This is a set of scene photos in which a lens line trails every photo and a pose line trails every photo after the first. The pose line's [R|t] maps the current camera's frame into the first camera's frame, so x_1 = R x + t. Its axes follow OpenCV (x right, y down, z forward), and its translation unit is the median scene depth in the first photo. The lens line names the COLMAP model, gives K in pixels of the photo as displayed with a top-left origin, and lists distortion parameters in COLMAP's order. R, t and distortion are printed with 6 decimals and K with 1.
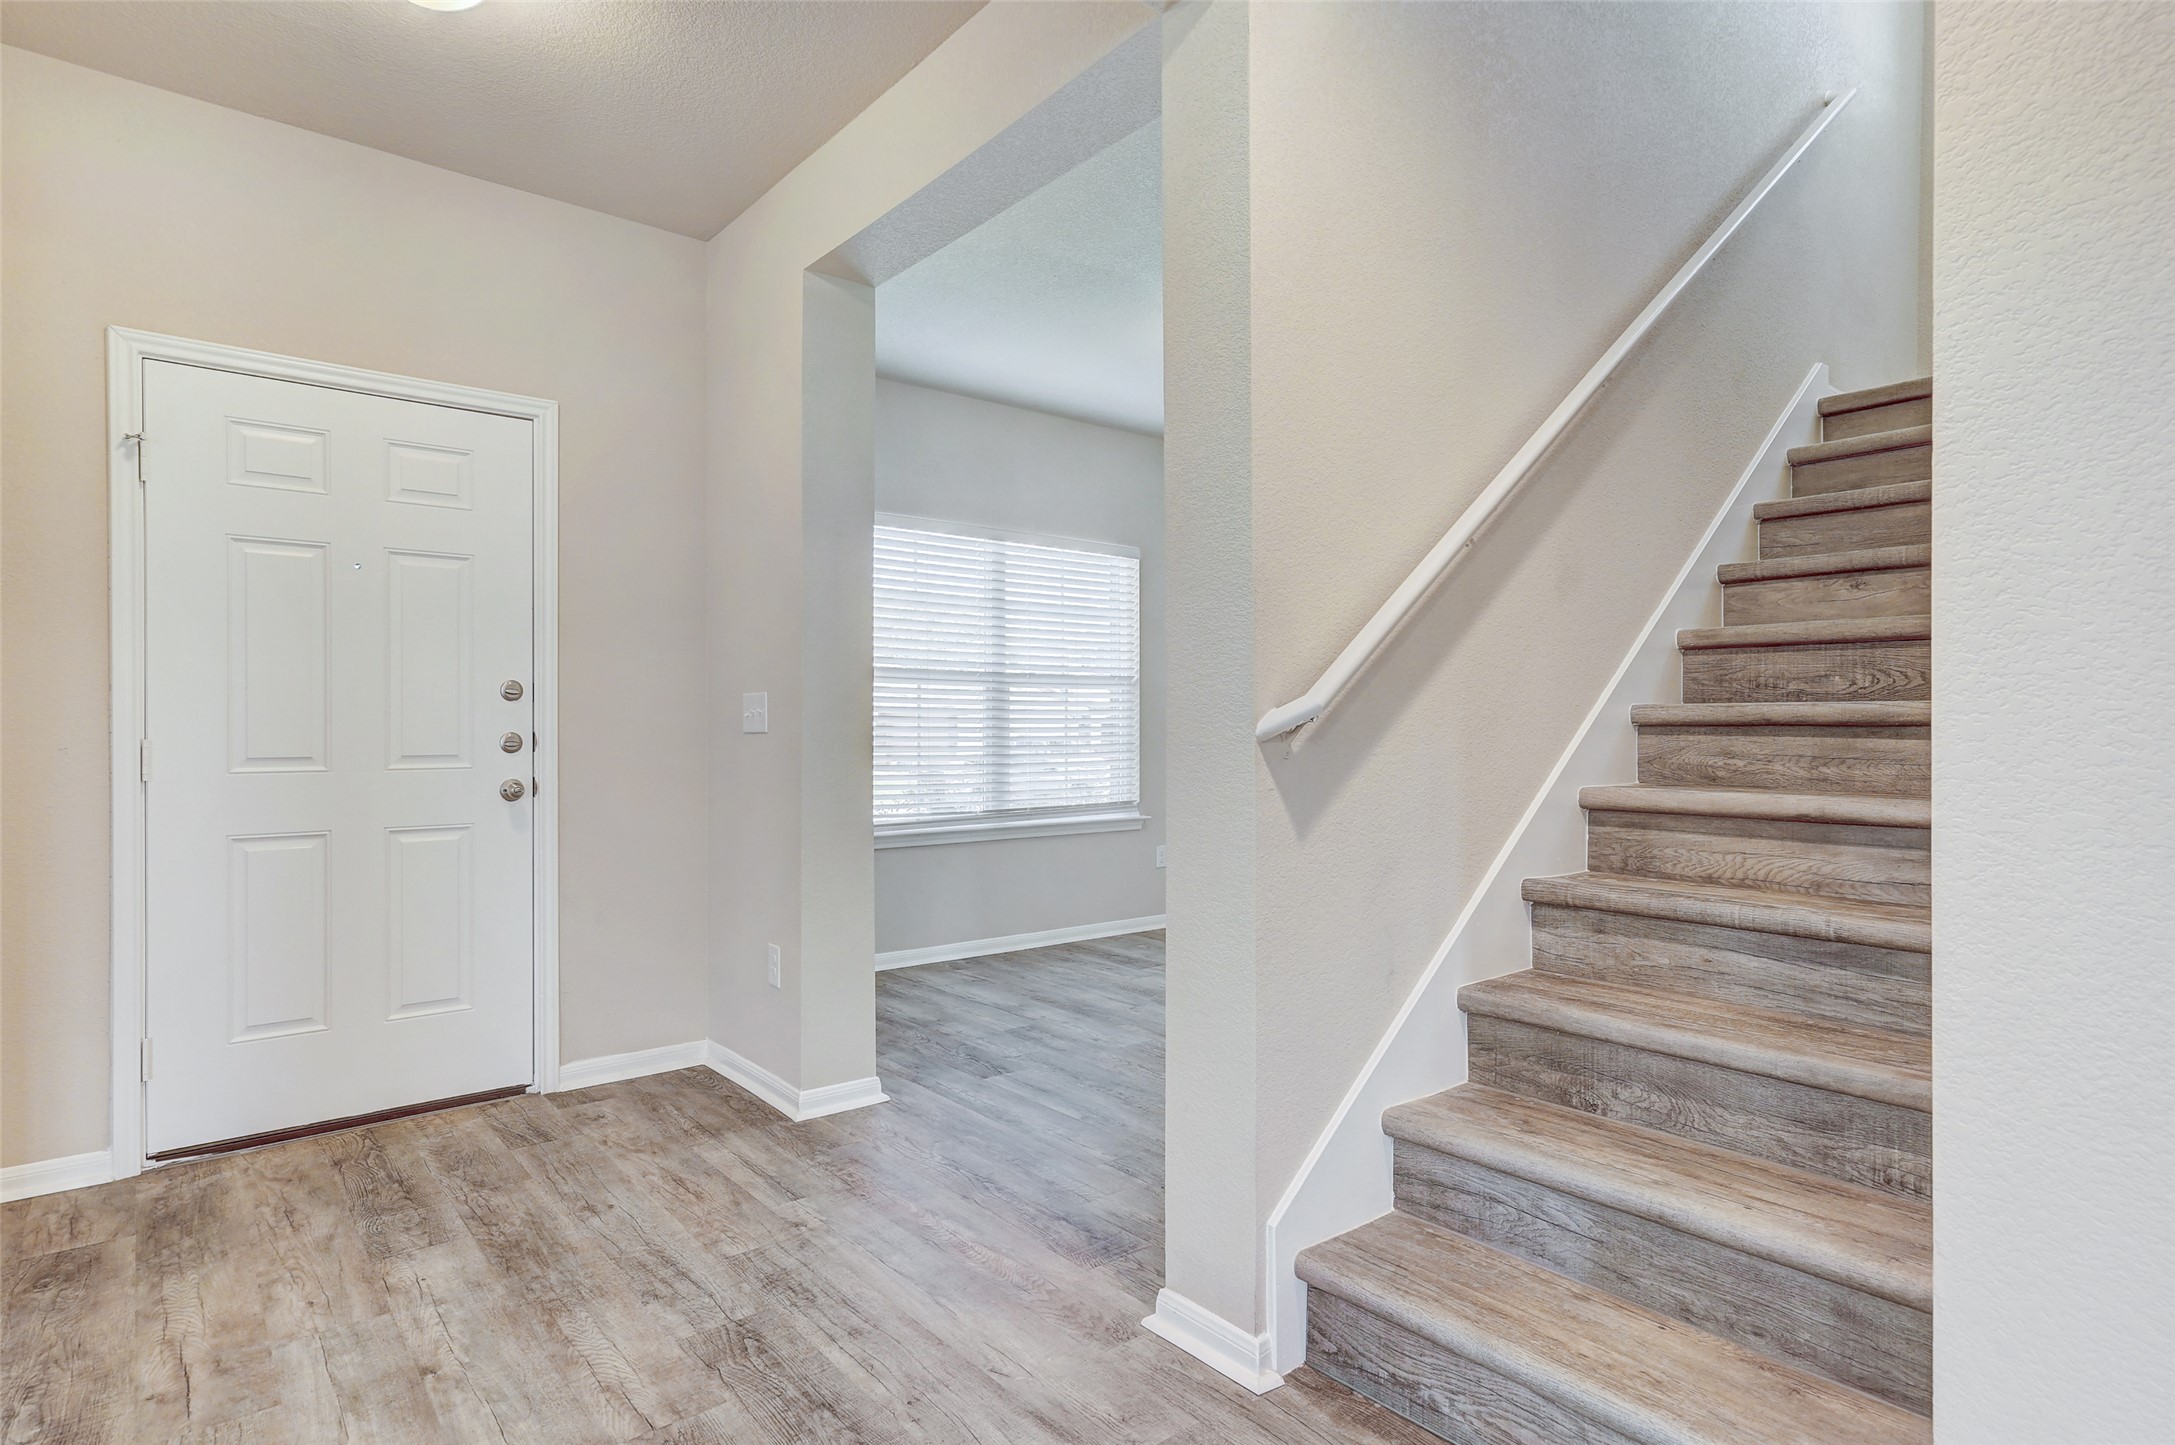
lens RADIAL K [[1144.1, 0, 1075.6], [0, 1144.1, 728.2], [0, 0, 1]] dist [0.006598, 0.003505]
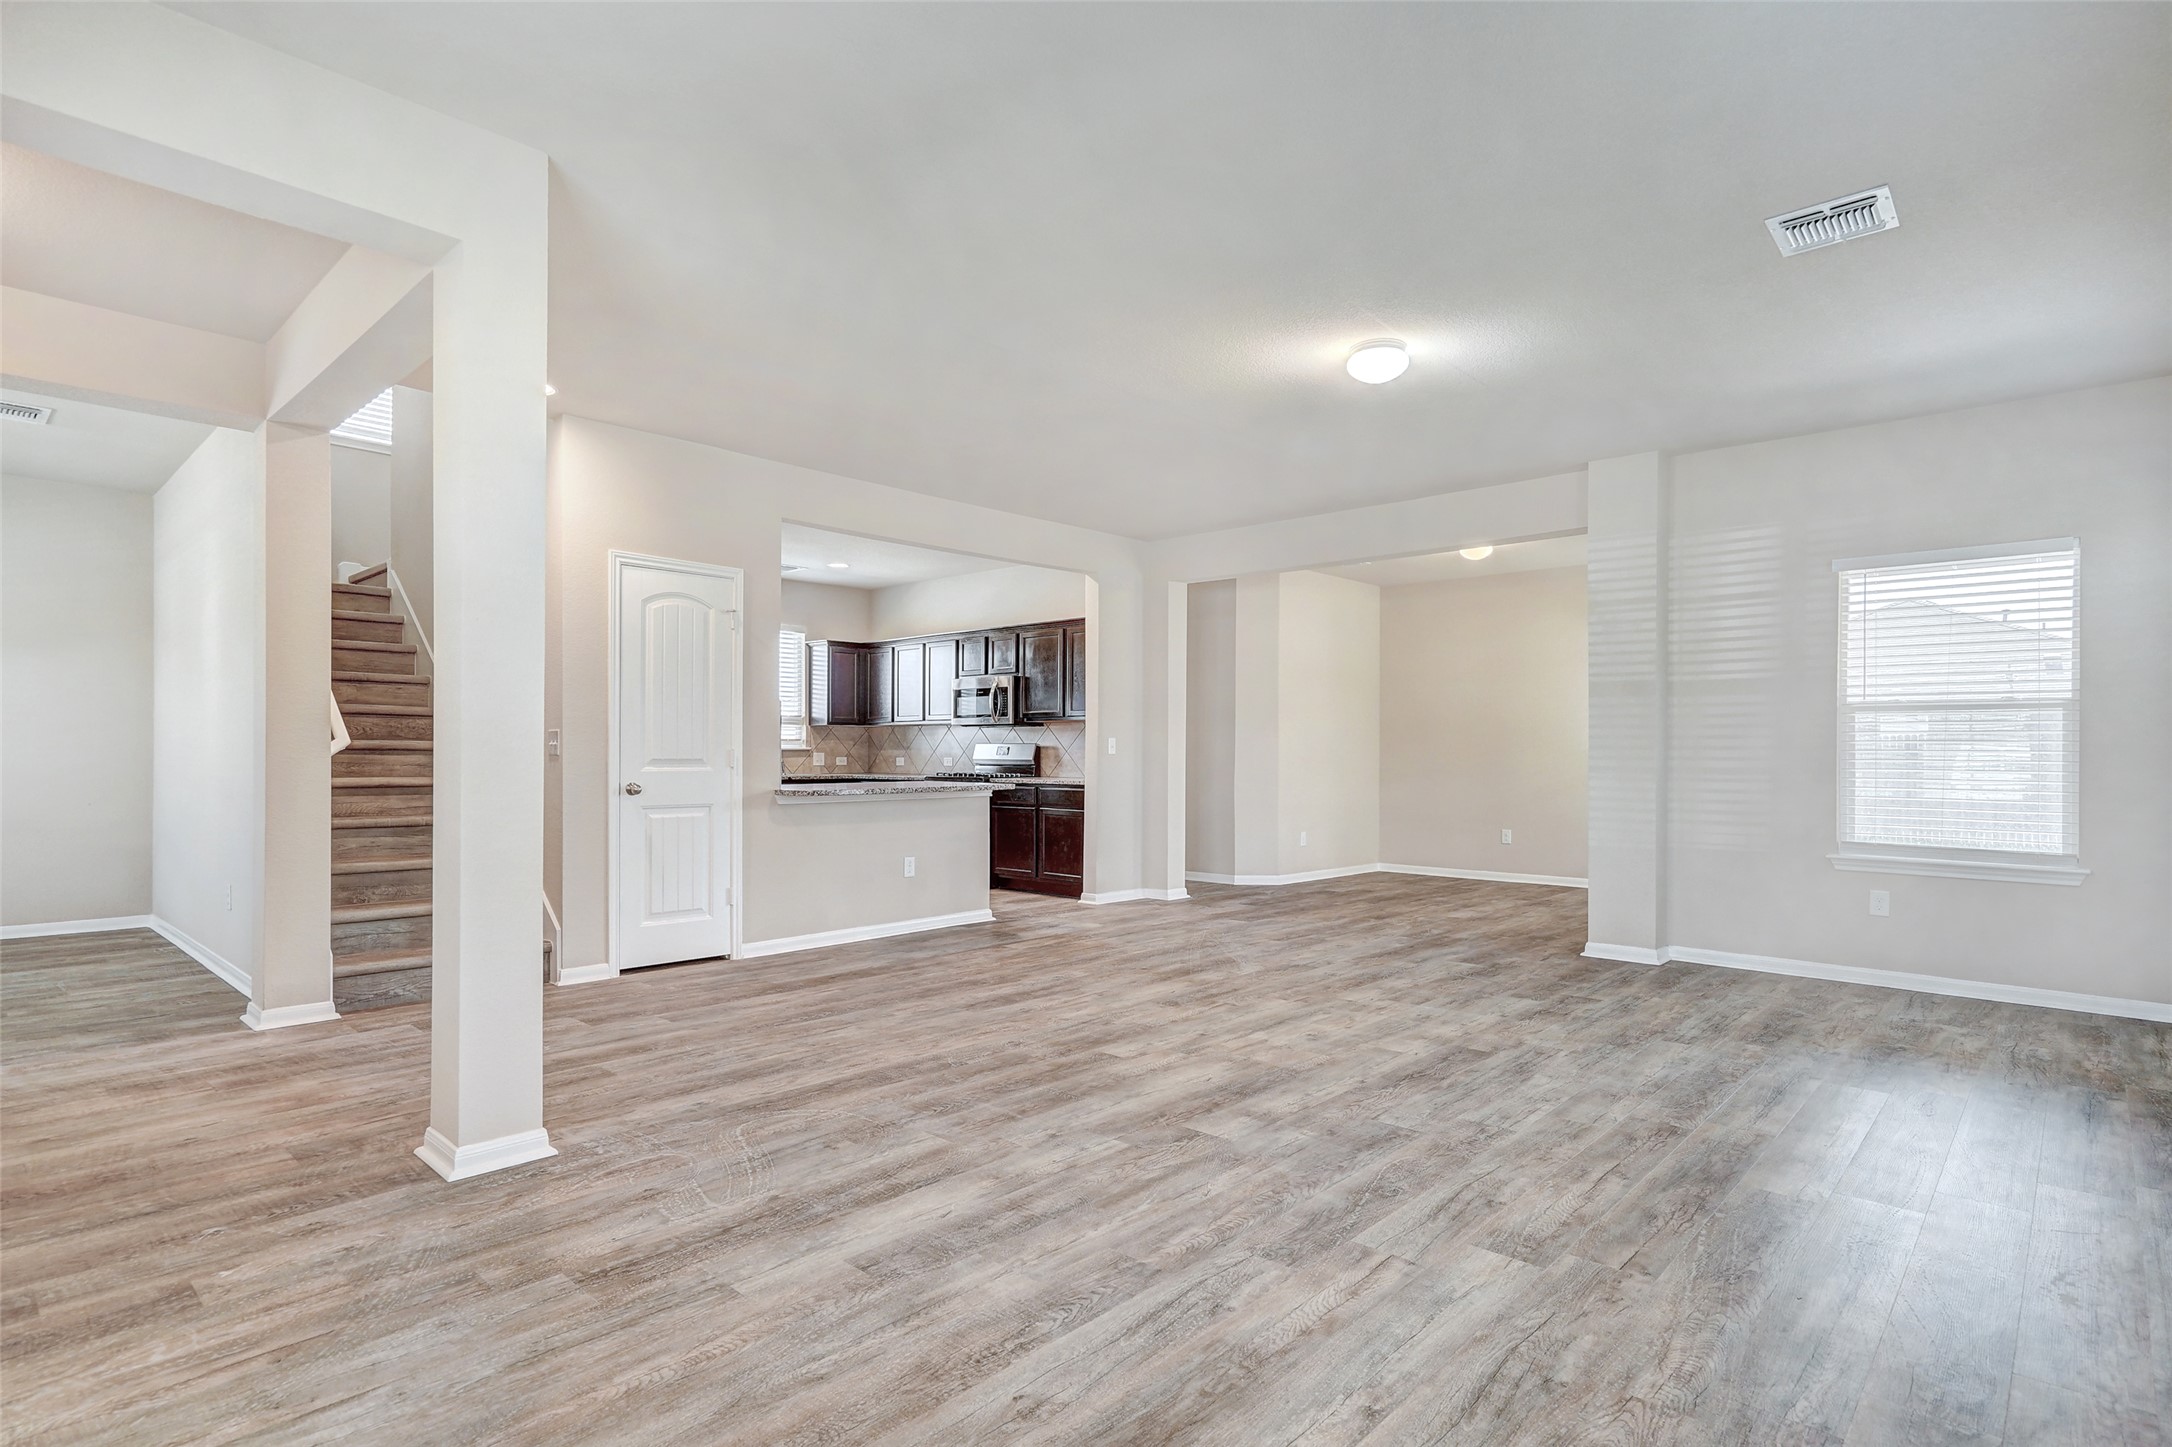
lens RADIAL K [[1096.1, 0, 1074.8], [0, 1096.1, 735.8], [0, 0, 1]] dist [-0.010659, 0.001176]
pose [[-0.126620, 0.013241, 0.991863, -1.663573], [-0.003957, 0.999896, -0.013854, -0.003321], [-0.991943, -0.005679, -0.126555, -0.190758]]
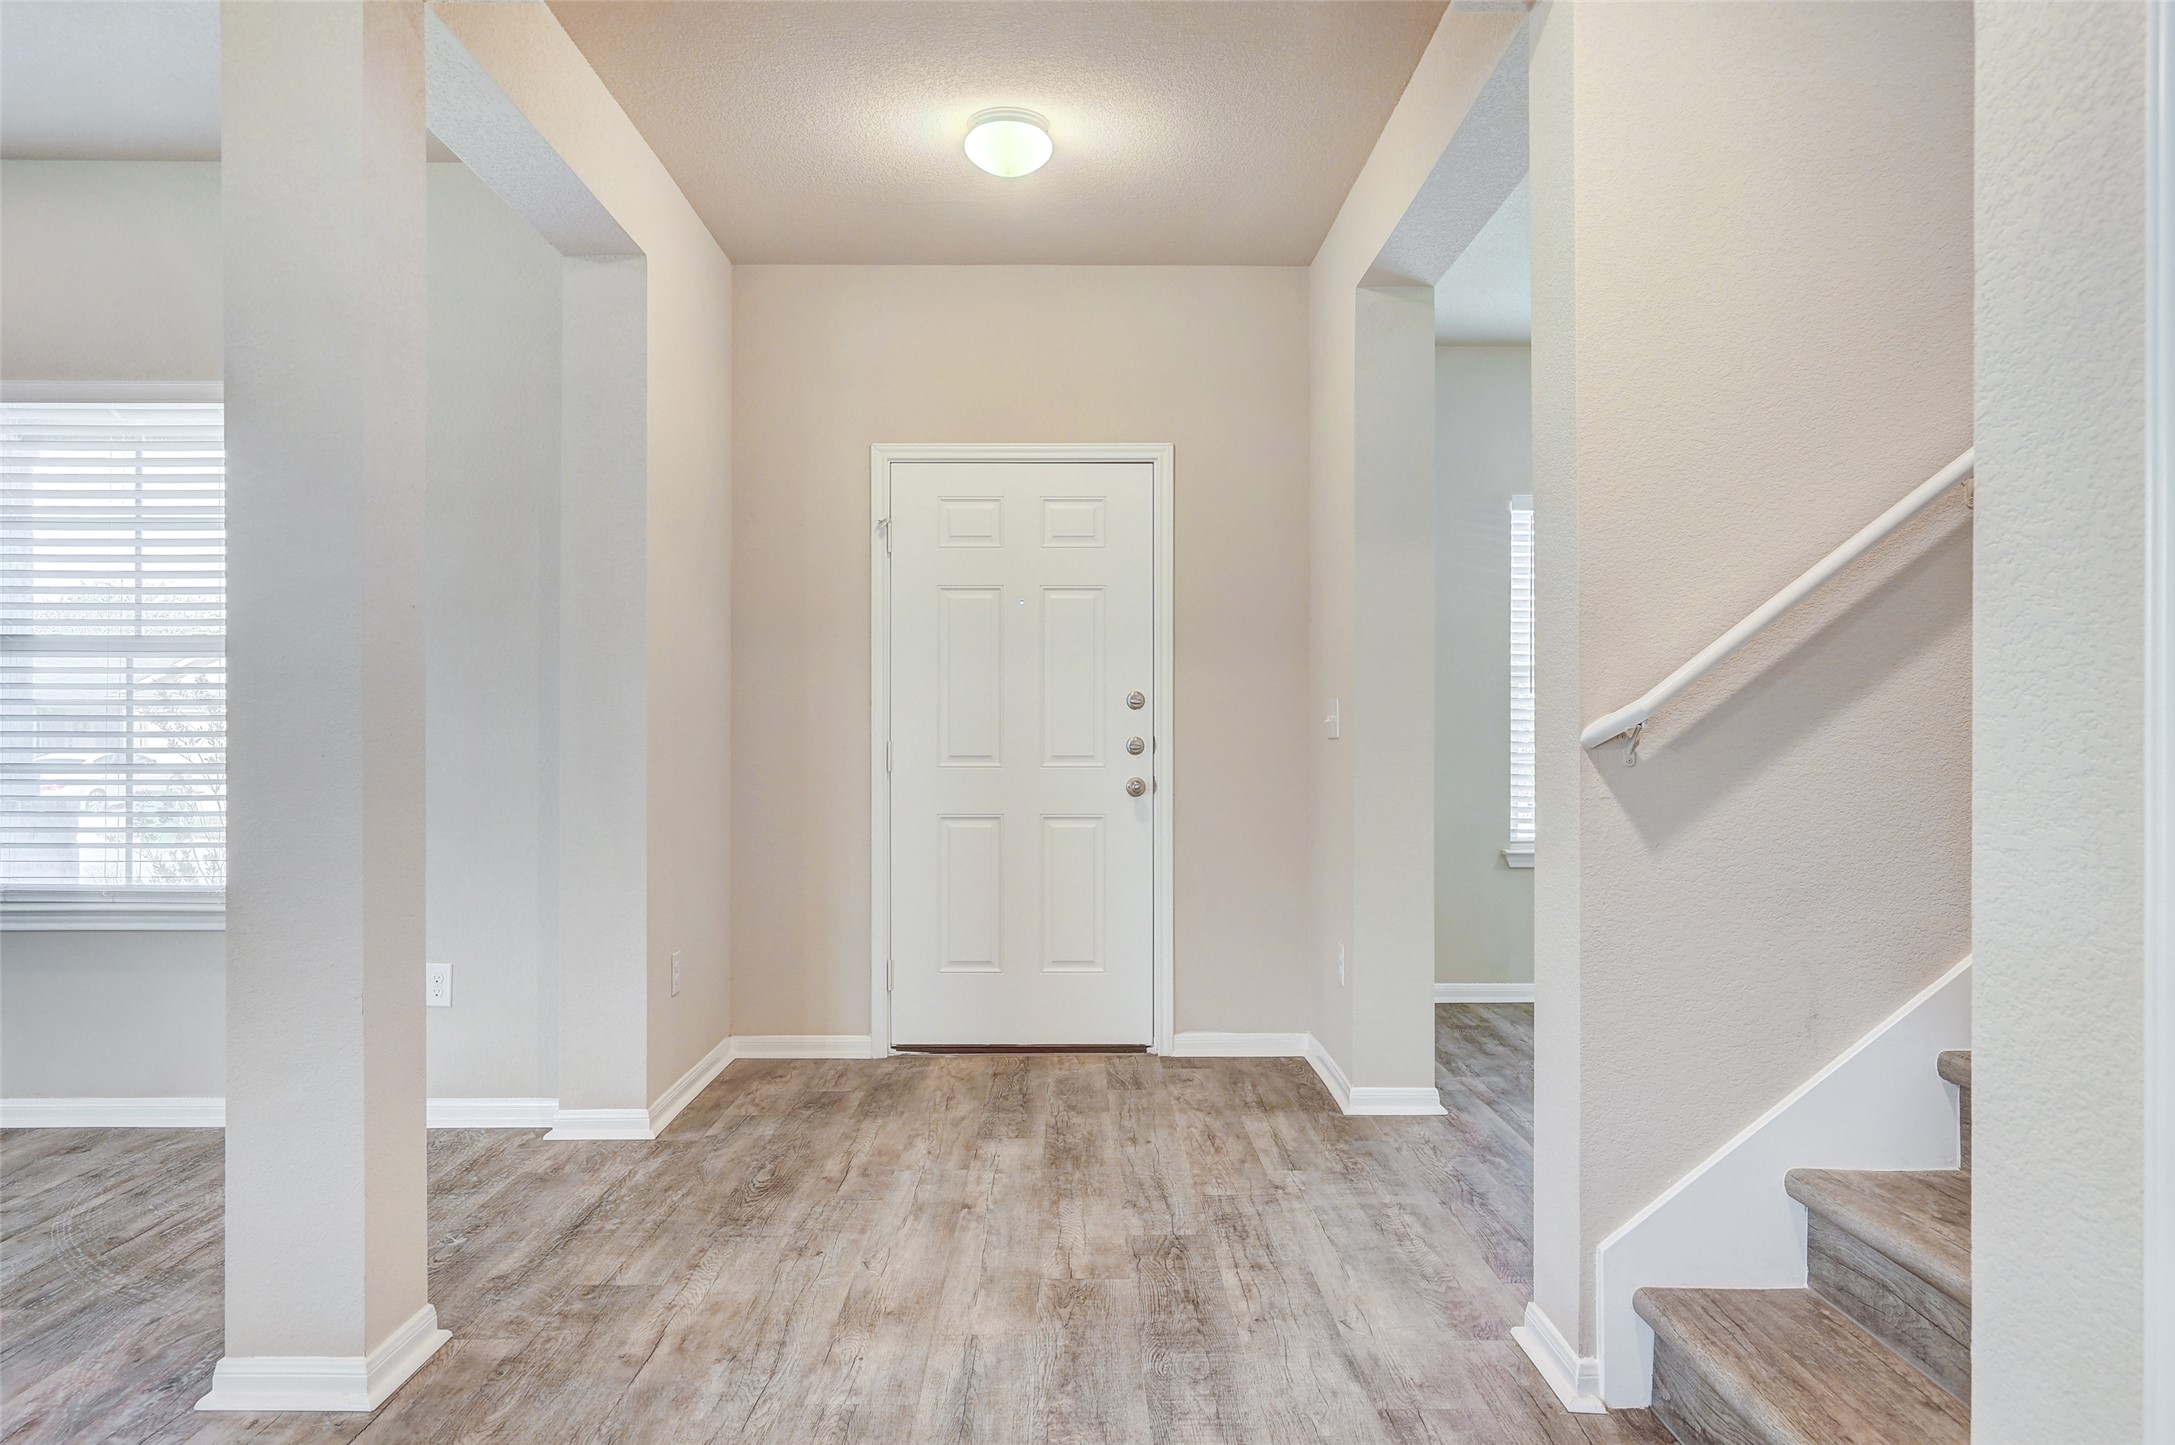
lens RADIAL K [[1340.5, 0, 1076.7], [0, 1340.5, 730.8], [0, 0, 1]] dist [-0.010027, 0.004246]
pose [[0.781009, -0.000053, -0.624520, 0.379186], [-0.001706, 0.999996, -0.002218, 0.000777], [0.624518, 0.002798, 0.781006, -0.110733]]
